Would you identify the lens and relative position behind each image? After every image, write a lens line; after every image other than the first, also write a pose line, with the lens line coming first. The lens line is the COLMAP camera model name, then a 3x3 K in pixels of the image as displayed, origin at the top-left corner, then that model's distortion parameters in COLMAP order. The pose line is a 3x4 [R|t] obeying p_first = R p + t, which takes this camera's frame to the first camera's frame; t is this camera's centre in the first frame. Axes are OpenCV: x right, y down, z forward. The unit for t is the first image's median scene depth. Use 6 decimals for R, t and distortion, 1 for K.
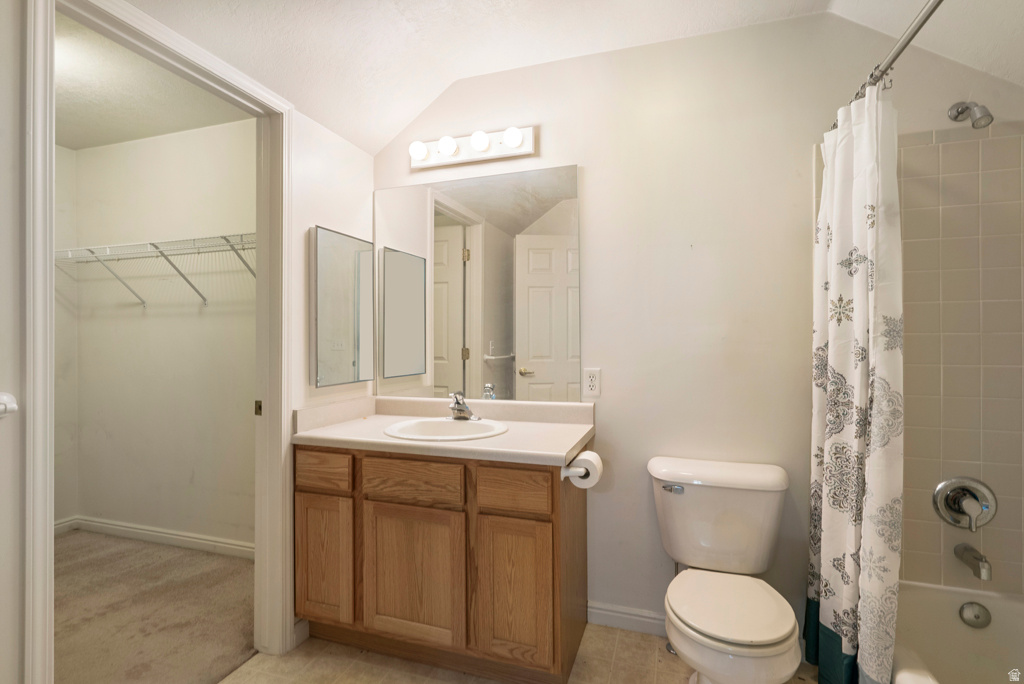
lens RADIAL K [[496.2, 0, 510.2], [0, 496.2, 344.9], [0, 0, 1]] dist [0.001017, 0.001173]
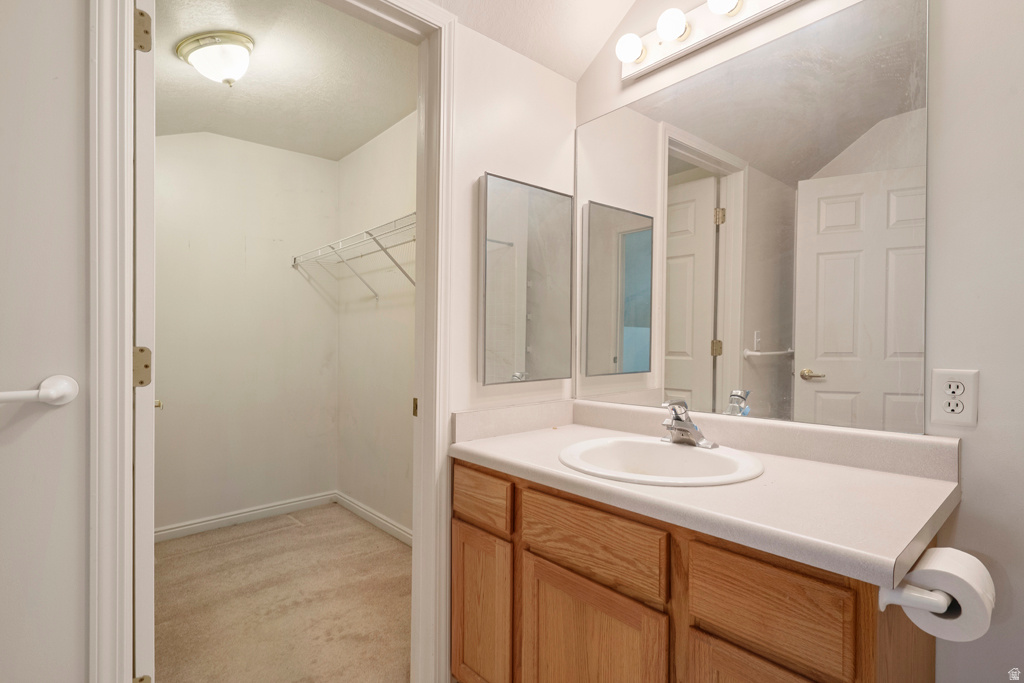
lens RADIAL K [[496.2, 0, 511.5], [0, 496.2, 358.2], [0, 0, 1]] dist [0.001017, 0.001173]
pose [[0.867217, 0.014901, -0.497708, 0.026192], [-0.000854, 0.999595, 0.028441, 0.022209], [0.497930, -0.024239, 0.866878, 0.348089]]
